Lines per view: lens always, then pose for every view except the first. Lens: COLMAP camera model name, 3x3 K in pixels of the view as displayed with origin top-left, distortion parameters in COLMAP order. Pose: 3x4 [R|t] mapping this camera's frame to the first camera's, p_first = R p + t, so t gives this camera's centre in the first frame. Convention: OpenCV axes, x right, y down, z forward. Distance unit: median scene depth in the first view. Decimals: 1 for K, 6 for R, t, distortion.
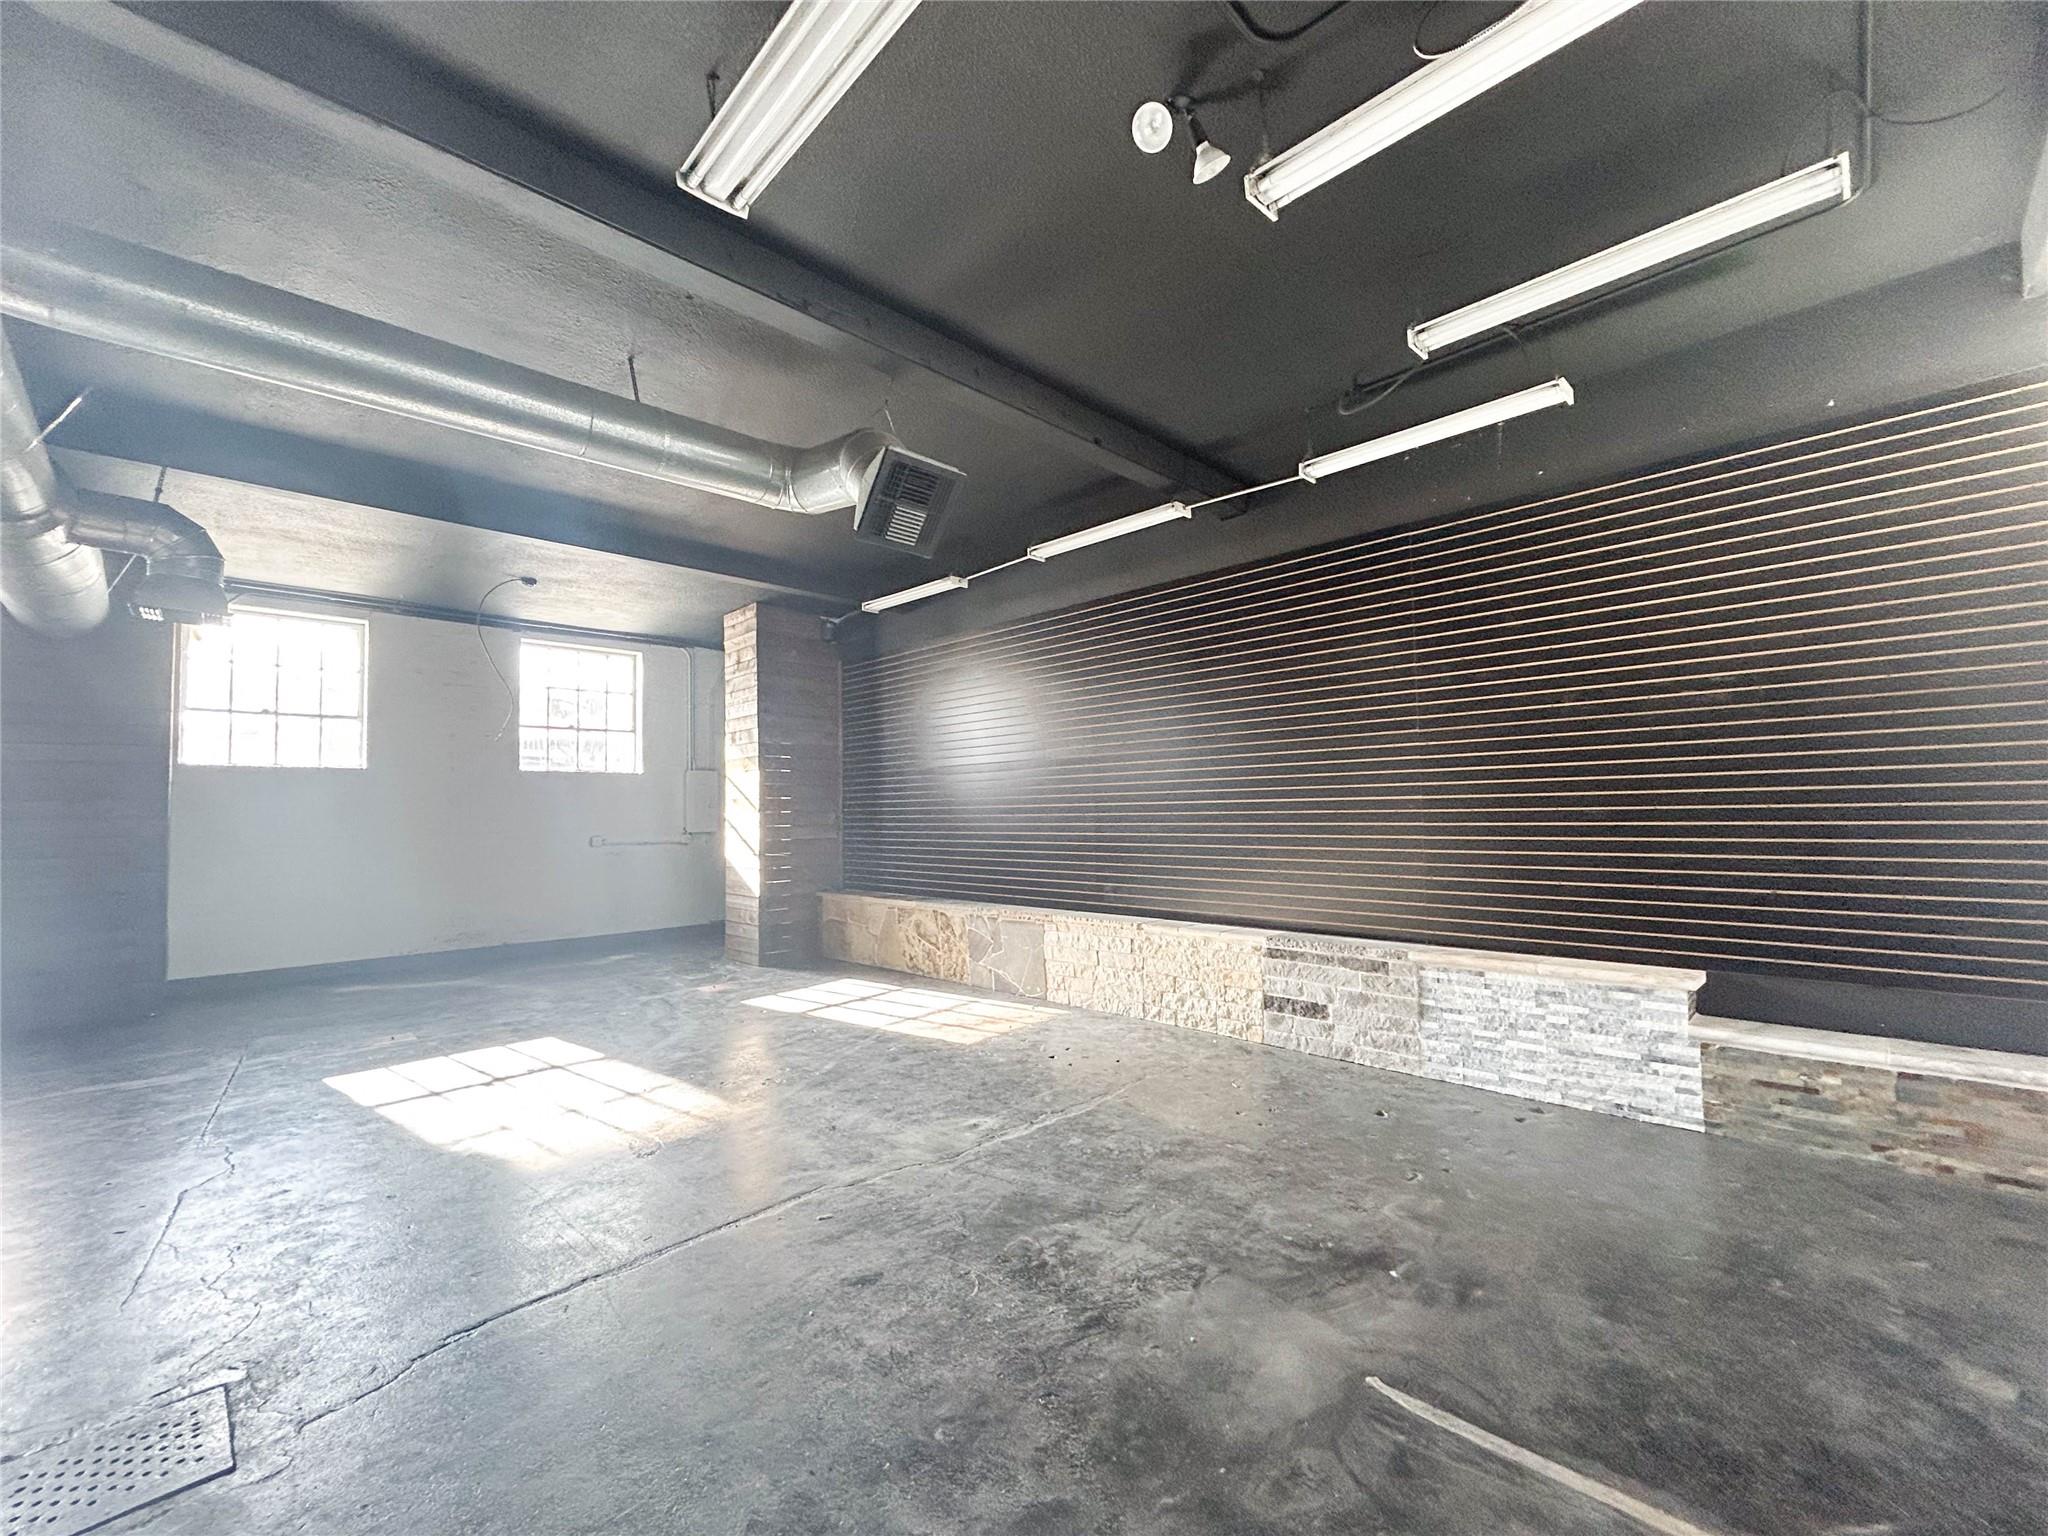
lens RADIAL K [[831.0, 0, 1024.7], [0, 831.0, 765.2], [0, 0, 1]] dist [-0.001722, -0.000259]
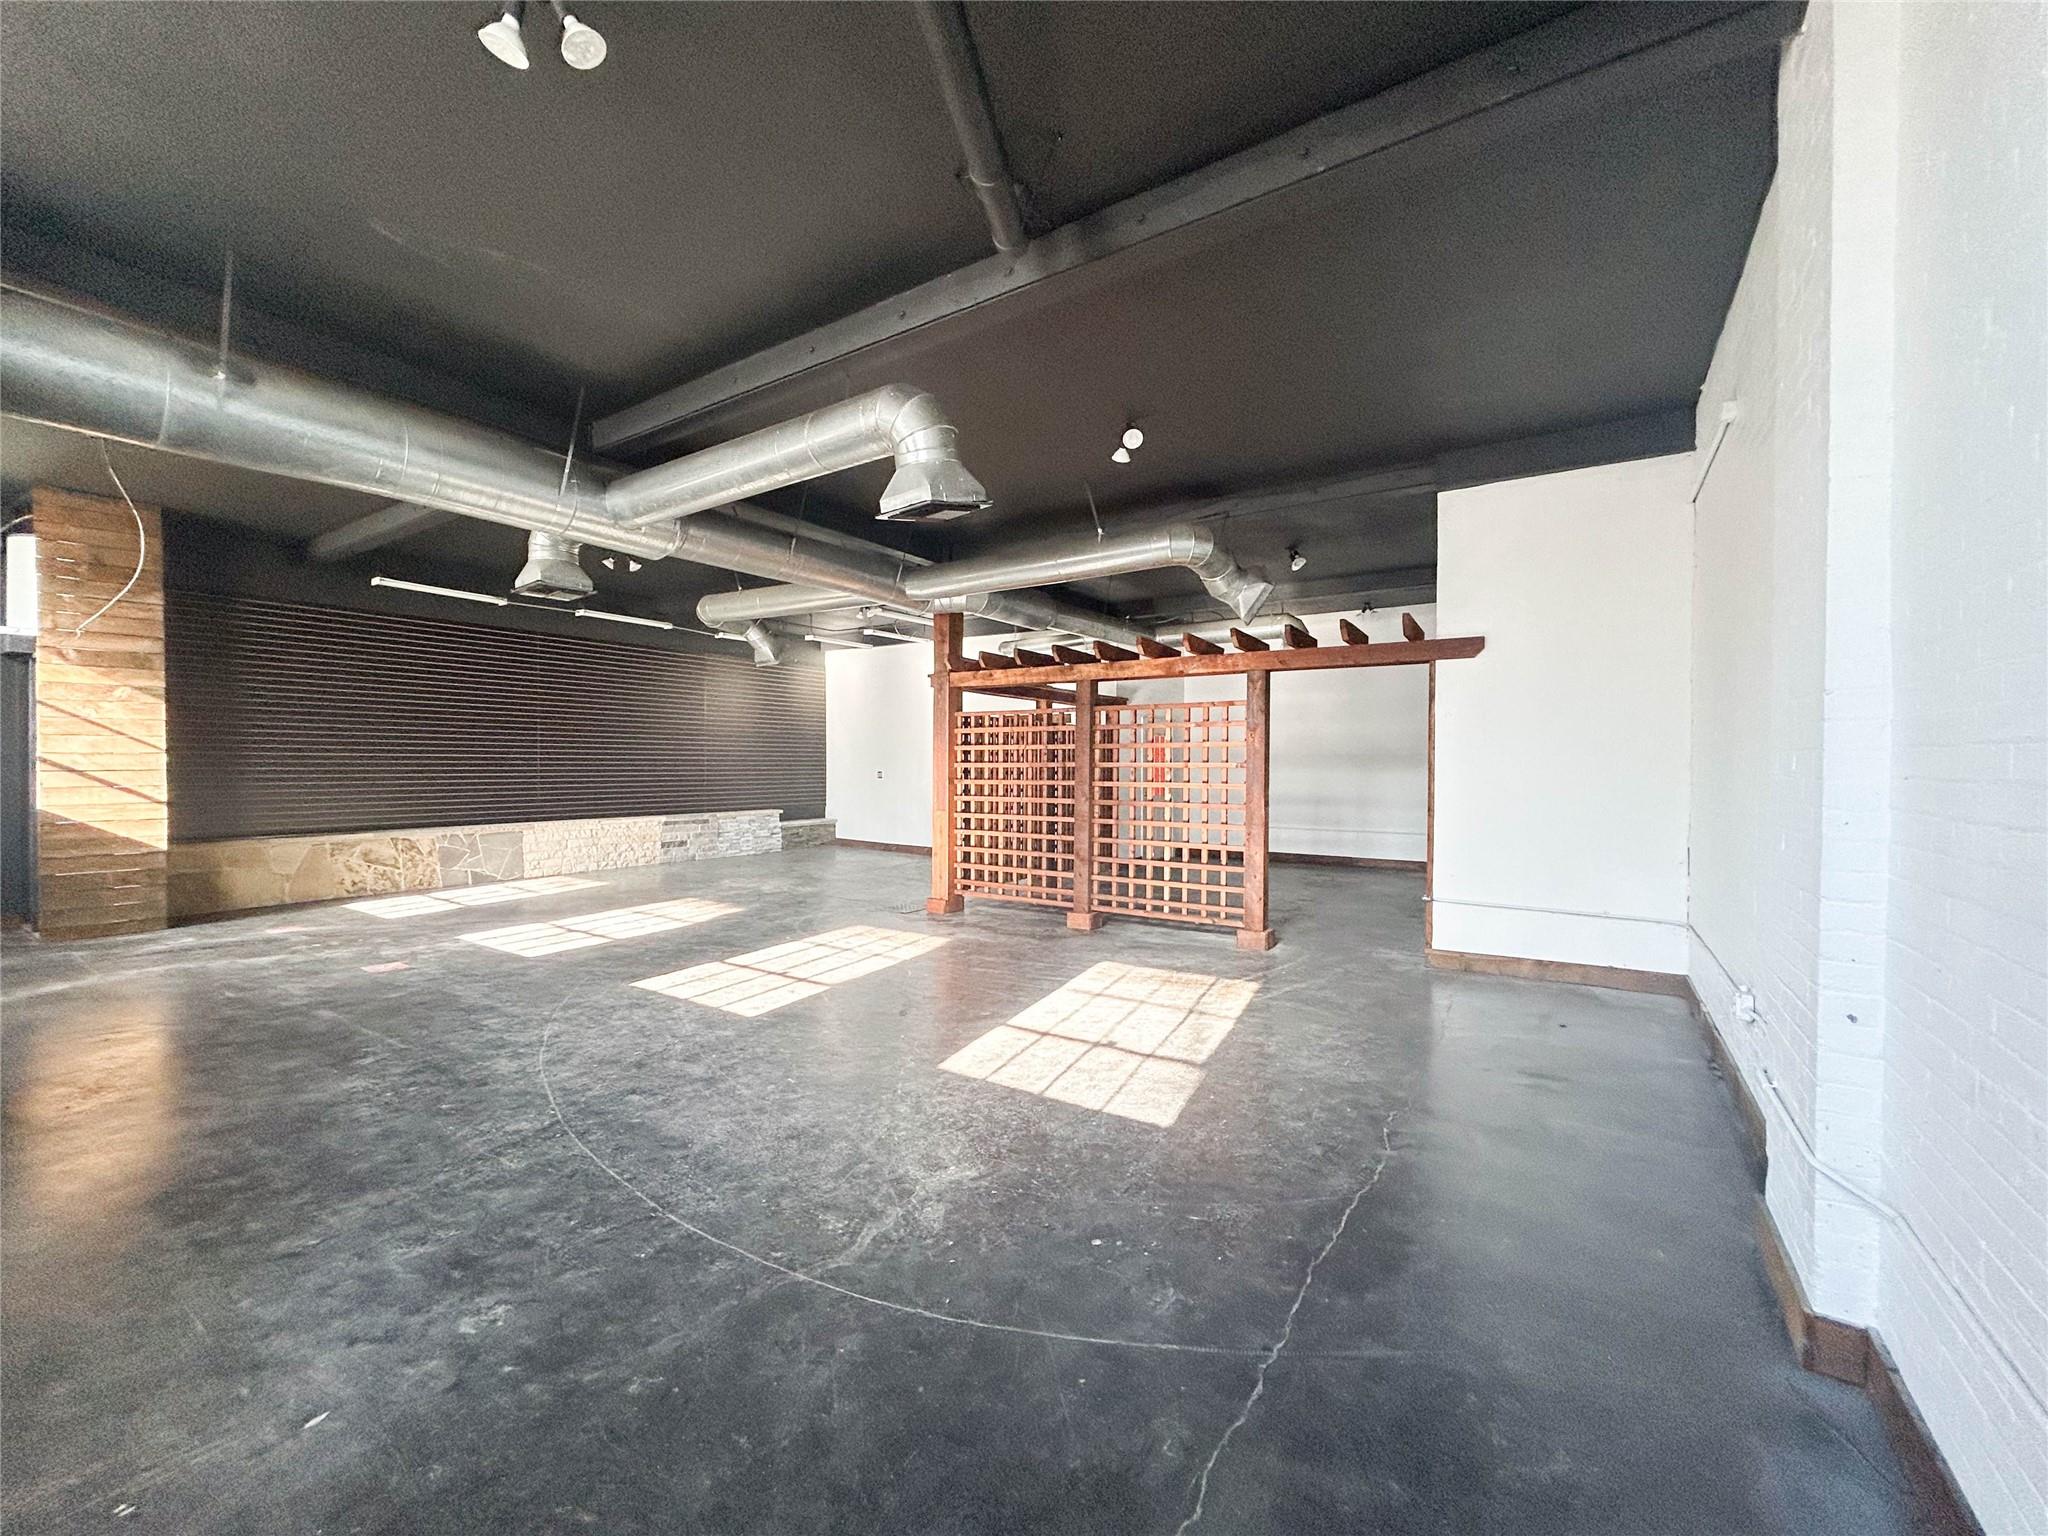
lens RADIAL K [[831.0, 0, 1025.0], [0, 831.0, 769.3], [0, 0, 1]] dist [-0.001722, -0.000259]
pose [[-0.207460, 0.017777, 0.978082, -1.603121], [-0.052561, 0.998188, -0.029291, 0.061312], [-0.976830, -0.057486, -0.206150, 0.355623]]
